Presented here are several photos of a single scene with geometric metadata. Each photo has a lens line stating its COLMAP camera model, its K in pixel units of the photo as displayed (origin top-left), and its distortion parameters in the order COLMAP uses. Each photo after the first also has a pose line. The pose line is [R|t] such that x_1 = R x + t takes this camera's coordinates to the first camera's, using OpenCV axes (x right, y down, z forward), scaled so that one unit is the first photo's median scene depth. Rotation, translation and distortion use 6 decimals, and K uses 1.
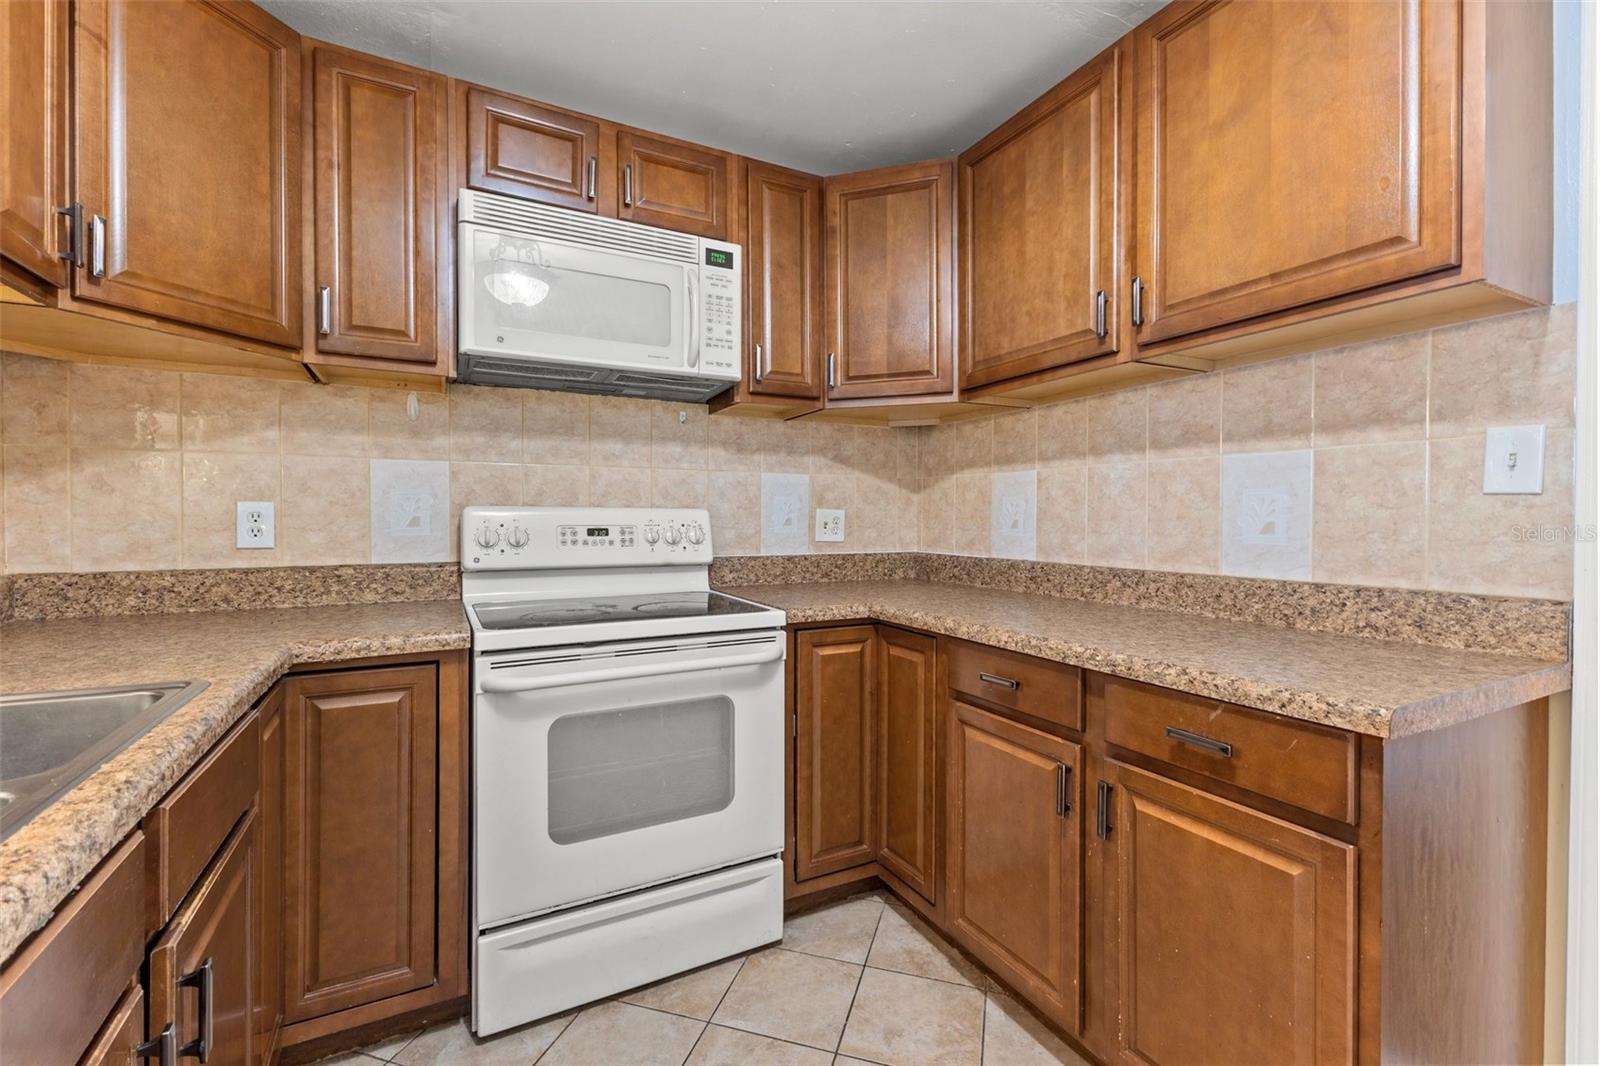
lens RADIAL K [[693.3, 0, 798.4], [0, 693.3, 526.0], [0, 0, 1]] dist [0.012118, -0.000012]
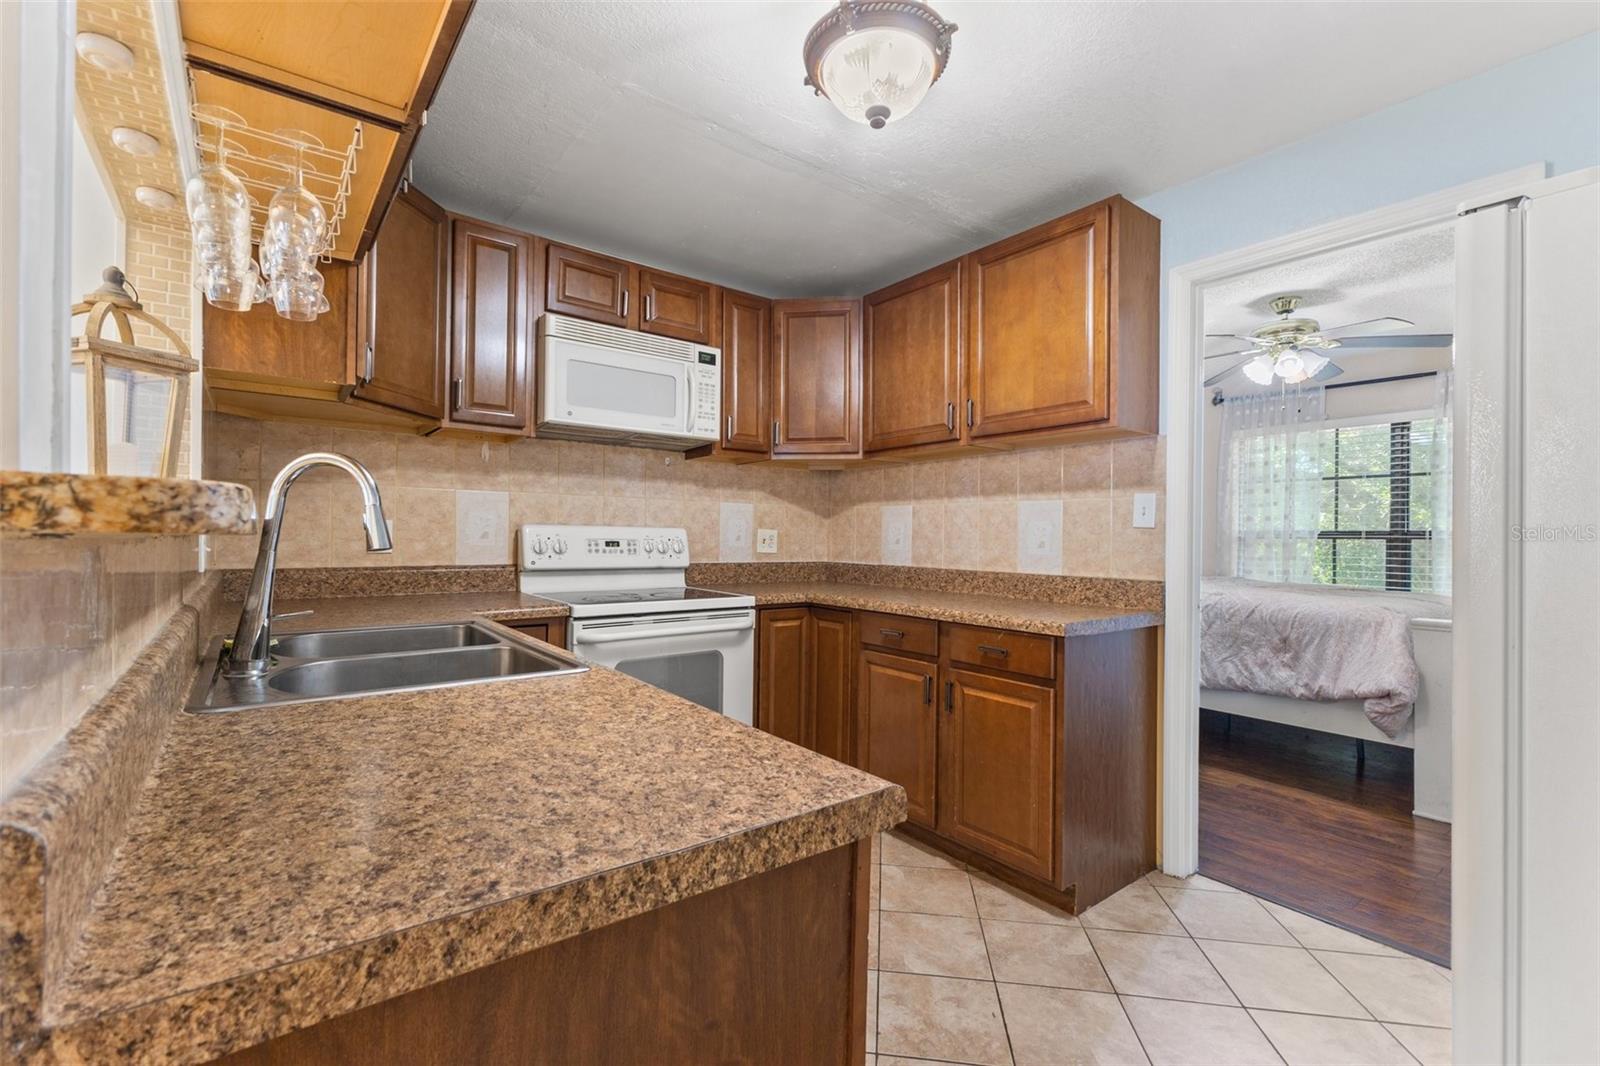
lens RADIAL K [[693.3, 0, 792.4], [0, 693.3, 533.2], [0, 0, 1]] dist [0.012118, -0.000012]
pose [[0.985451, 0.011888, 0.169542, -0.199027], [-0.009364, 0.999833, -0.015678, 0.006582], [-0.169700, 0.013862, 0.985398, -0.522164]]
